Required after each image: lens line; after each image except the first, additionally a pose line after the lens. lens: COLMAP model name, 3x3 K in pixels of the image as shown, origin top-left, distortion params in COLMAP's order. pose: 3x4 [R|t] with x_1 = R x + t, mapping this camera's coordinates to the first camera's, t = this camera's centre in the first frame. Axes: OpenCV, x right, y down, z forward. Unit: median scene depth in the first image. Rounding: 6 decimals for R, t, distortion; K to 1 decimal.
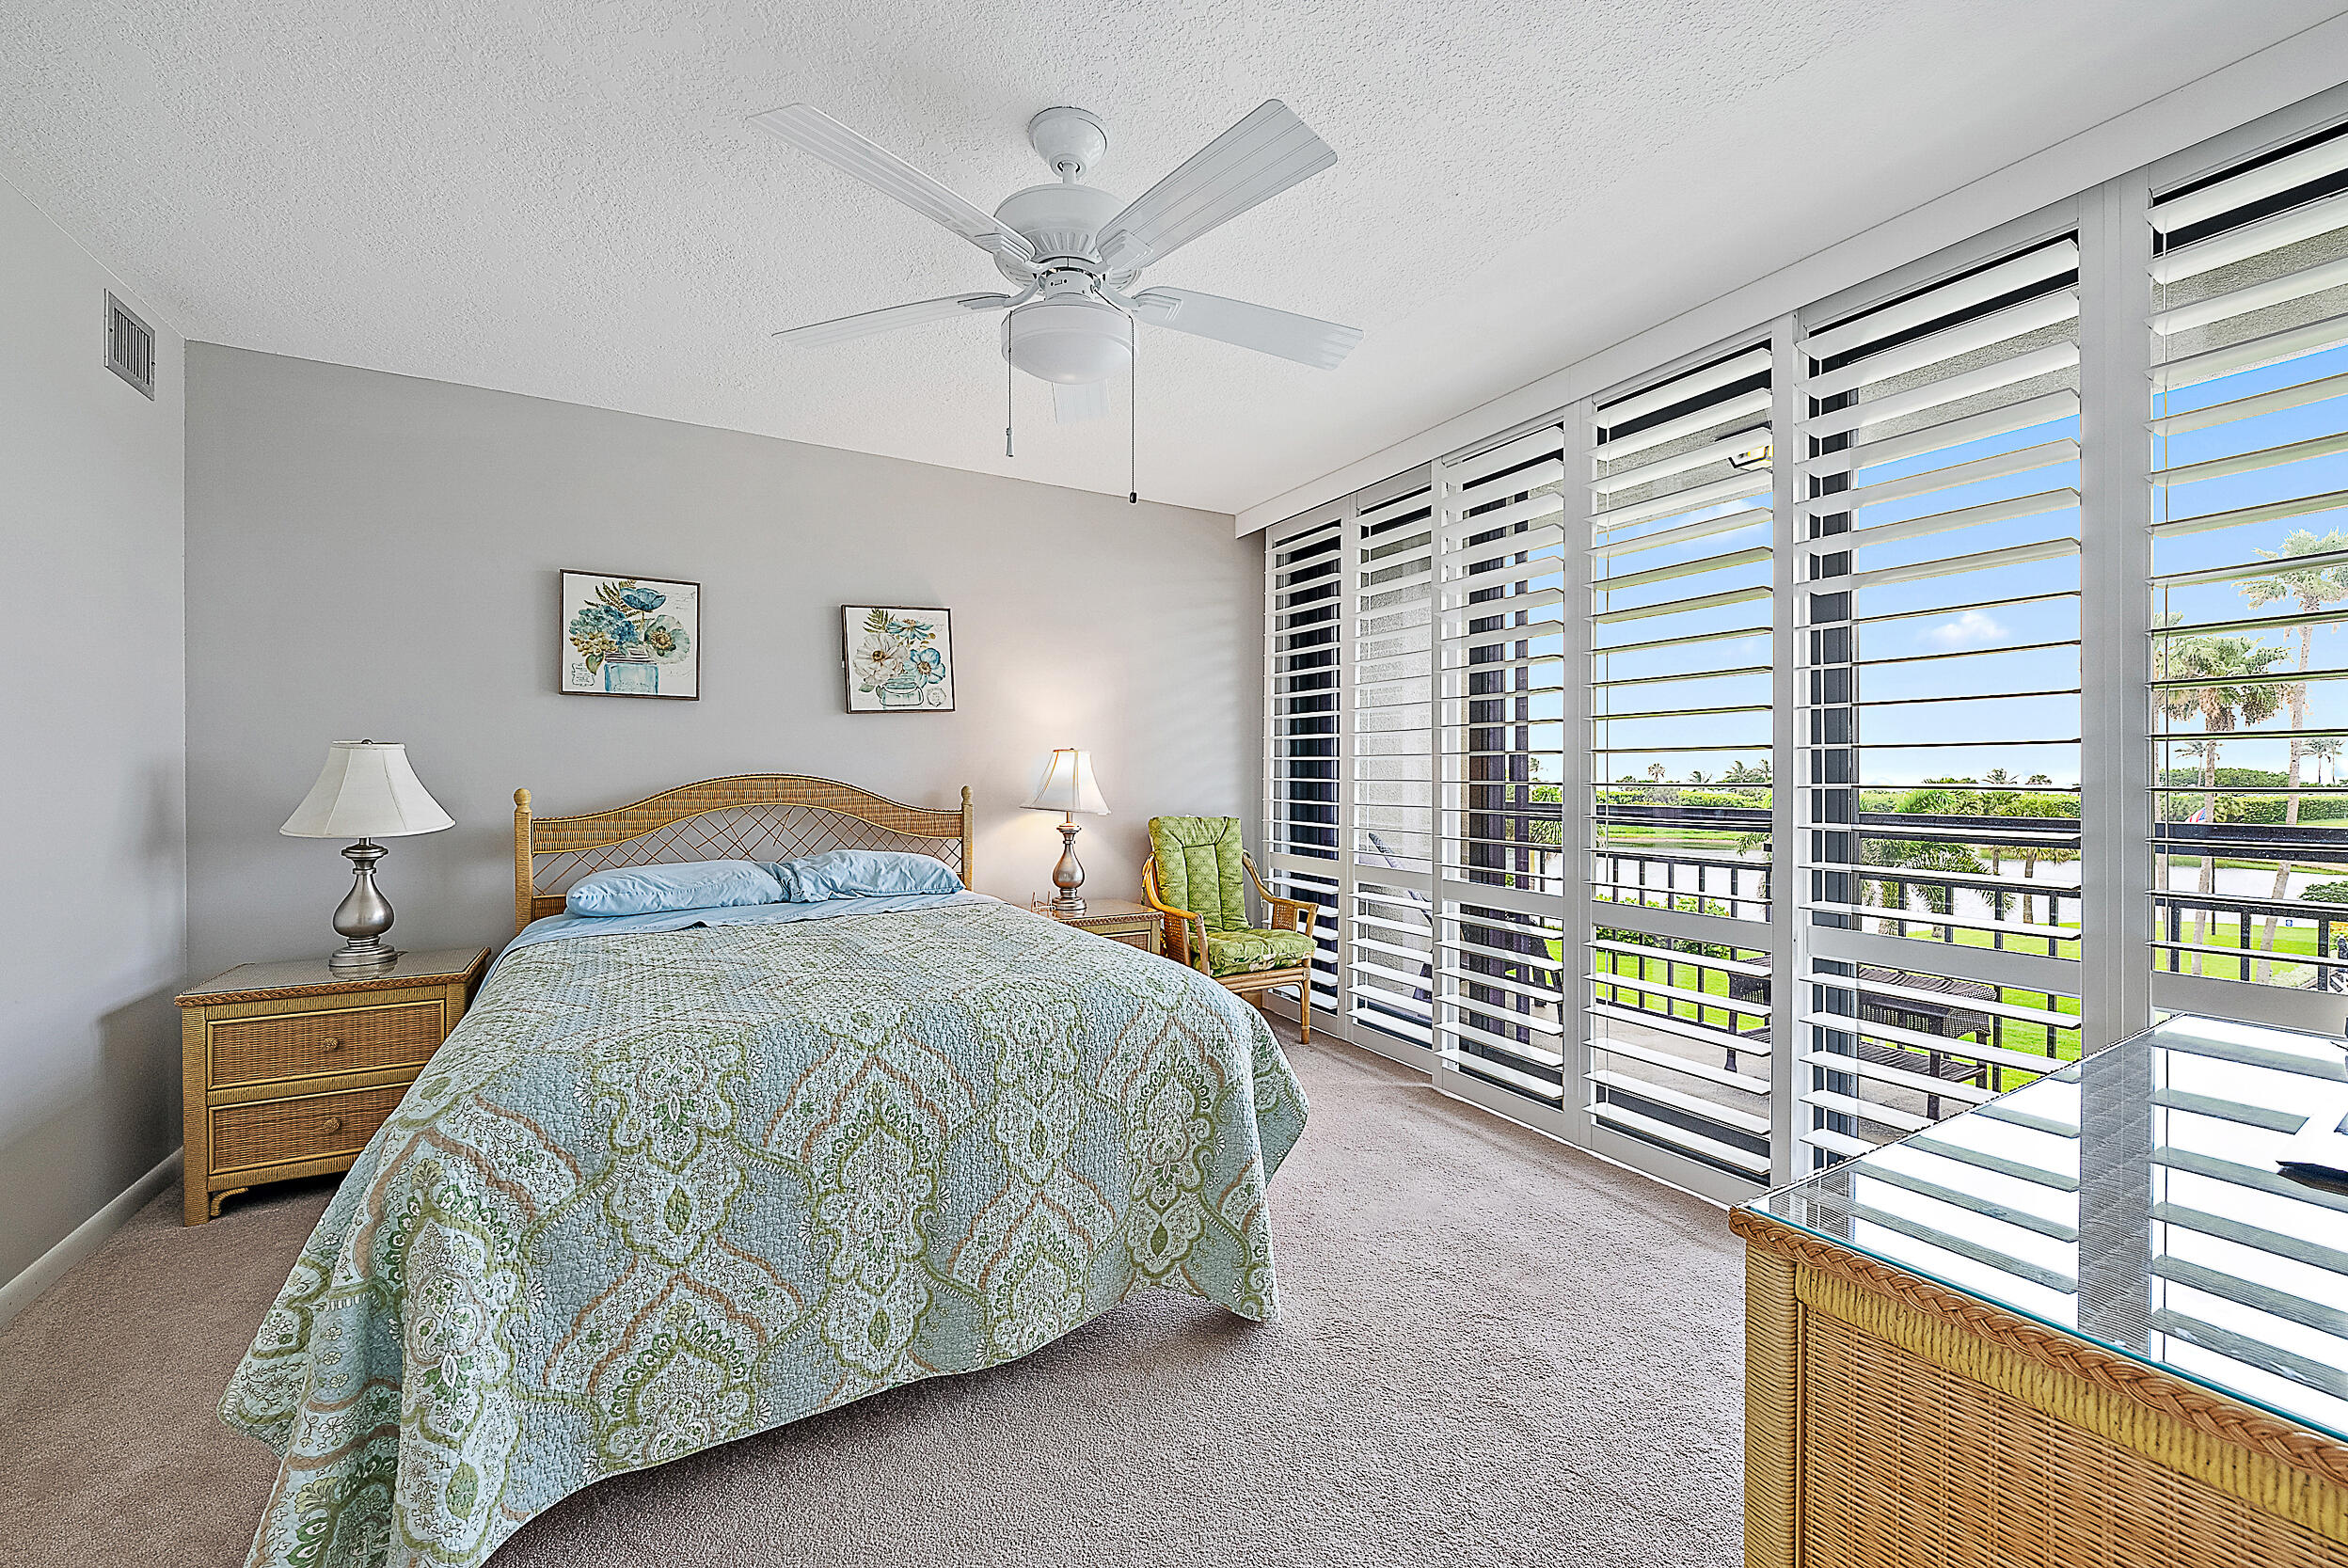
lens RADIAL K [[908.1, 0, 1176.2], [0, 908.1, 780.6], [0, 0, 1]] dist [-0.002313, -0.000035]
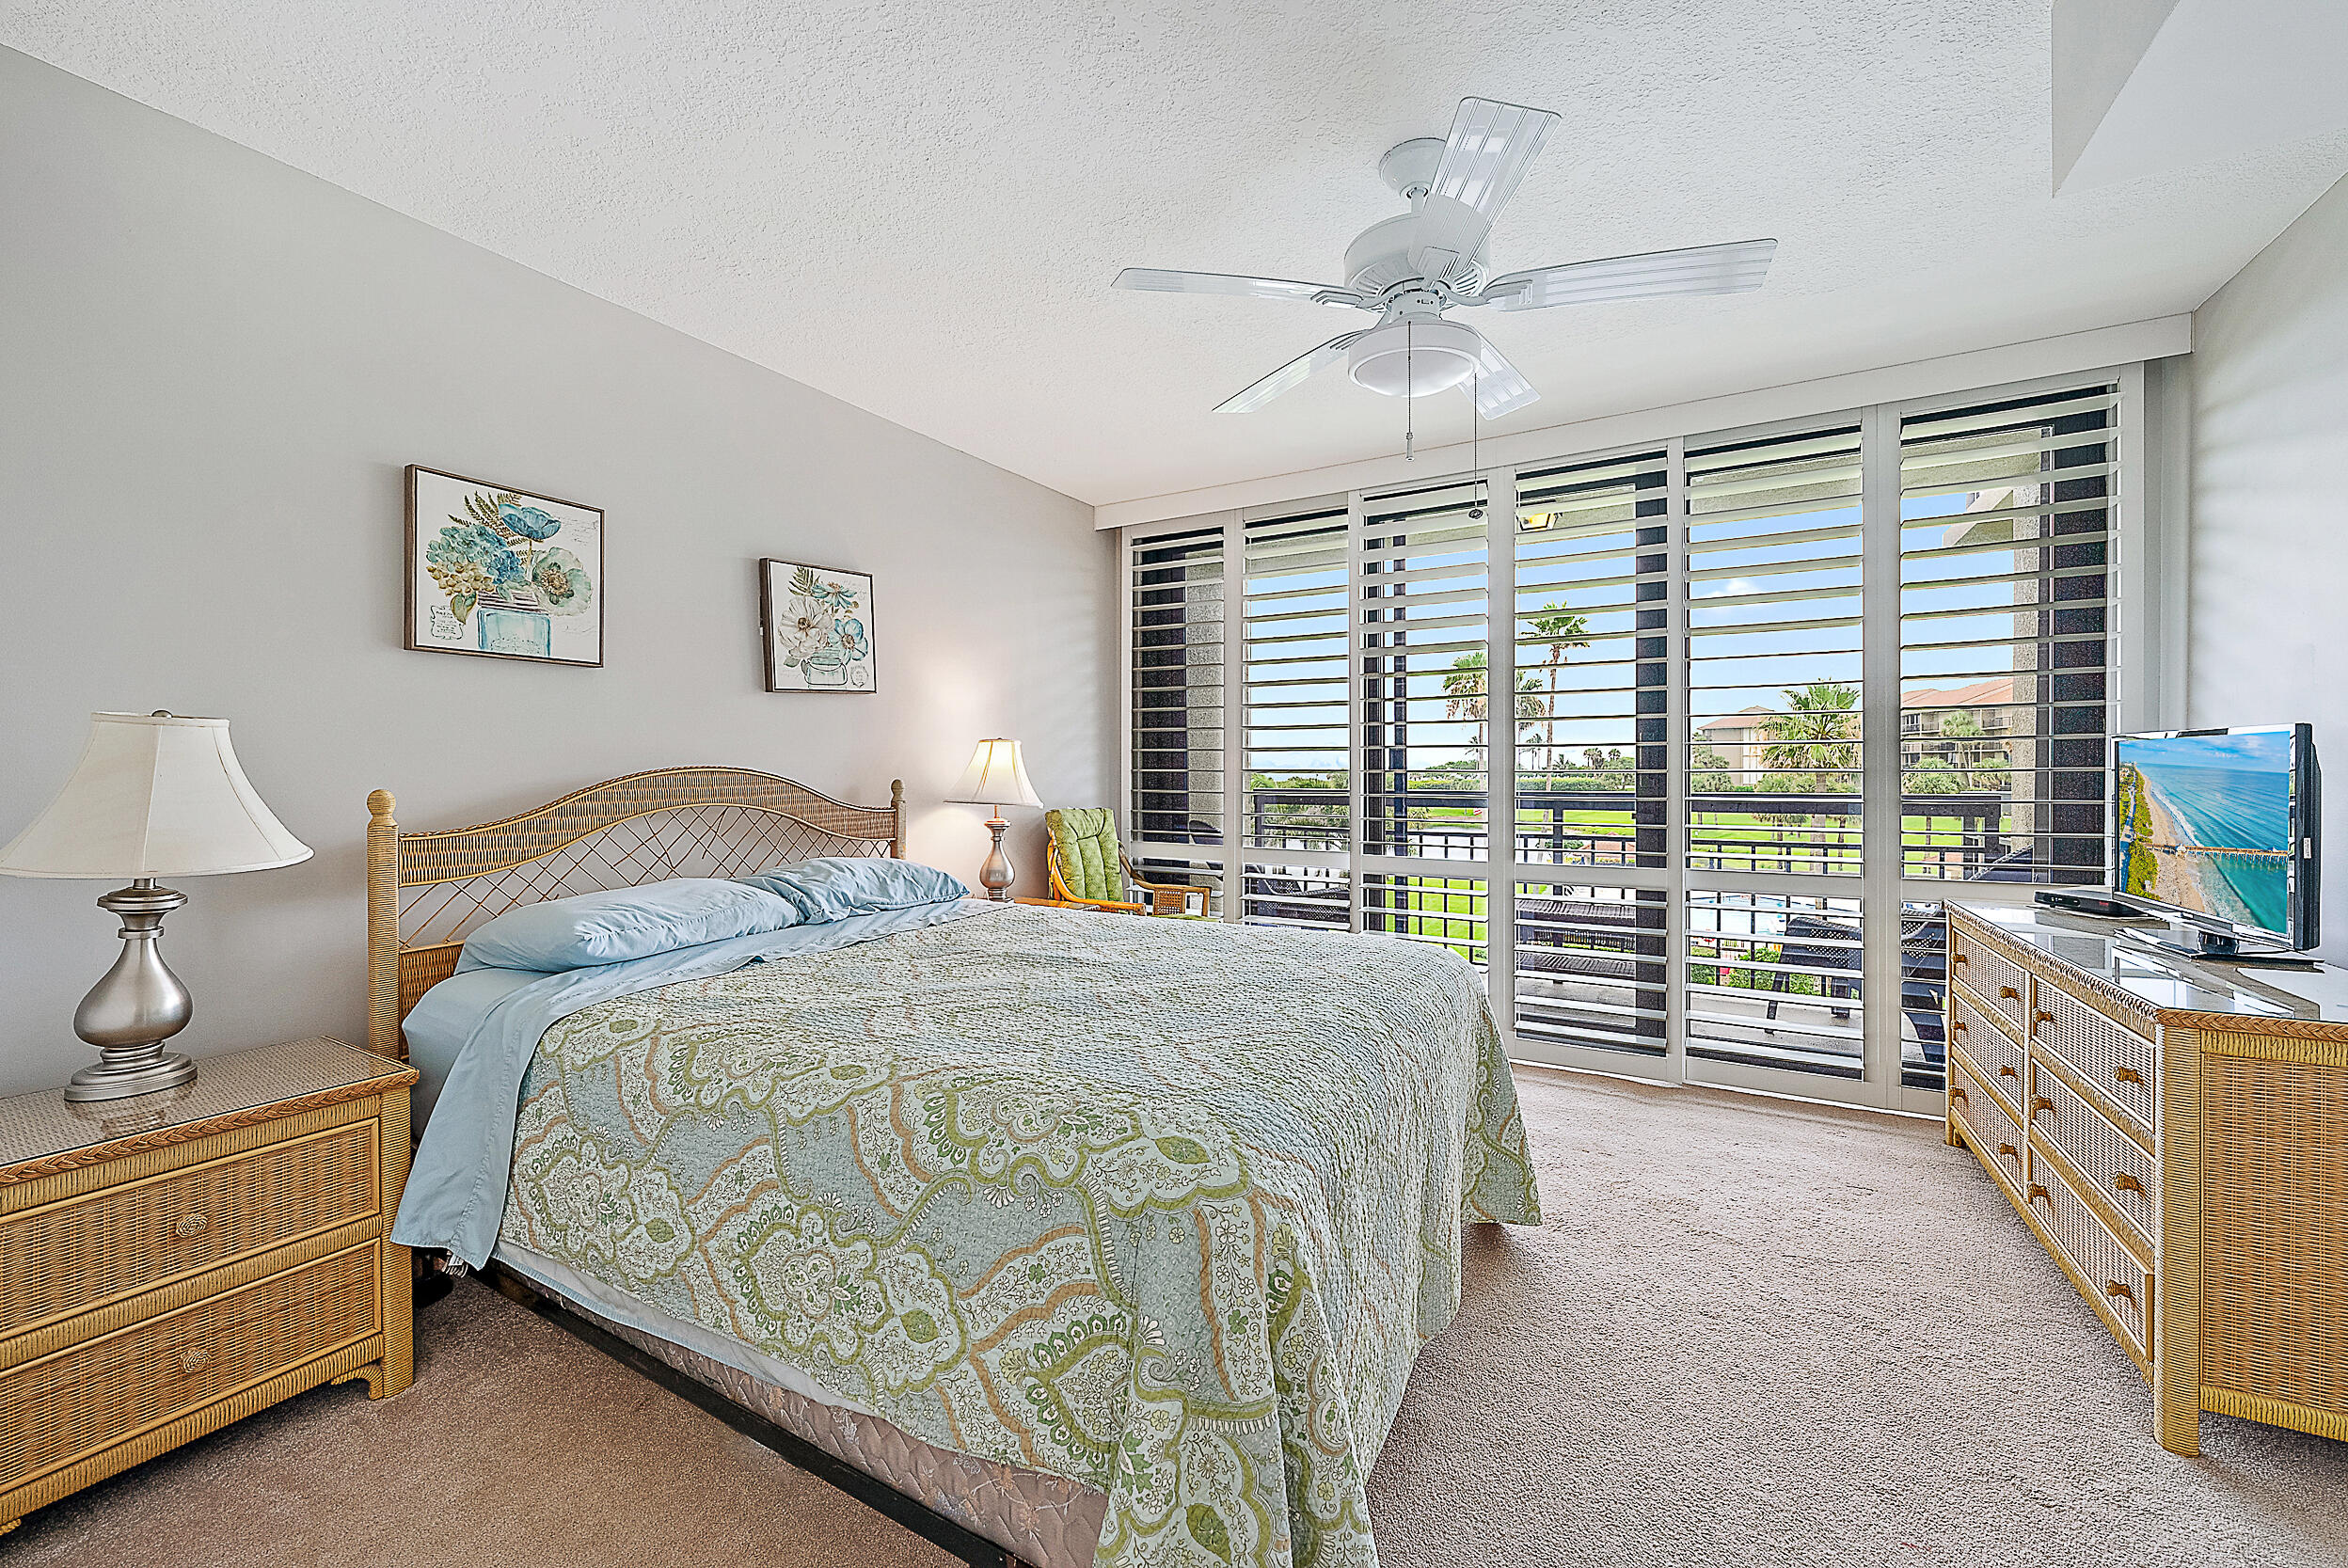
lens RADIAL K [[908.1, 0, 1173.6], [0, 908.1, 777.1], [0, 0, 1]] dist [-0.002313, -0.000035]
pose [[0.860651, -0.009211, 0.509112, -0.514409], [0.006085, 0.999951, 0.007804, -0.001863], [-0.509159, -0.003619, 0.860665, 0.124918]]
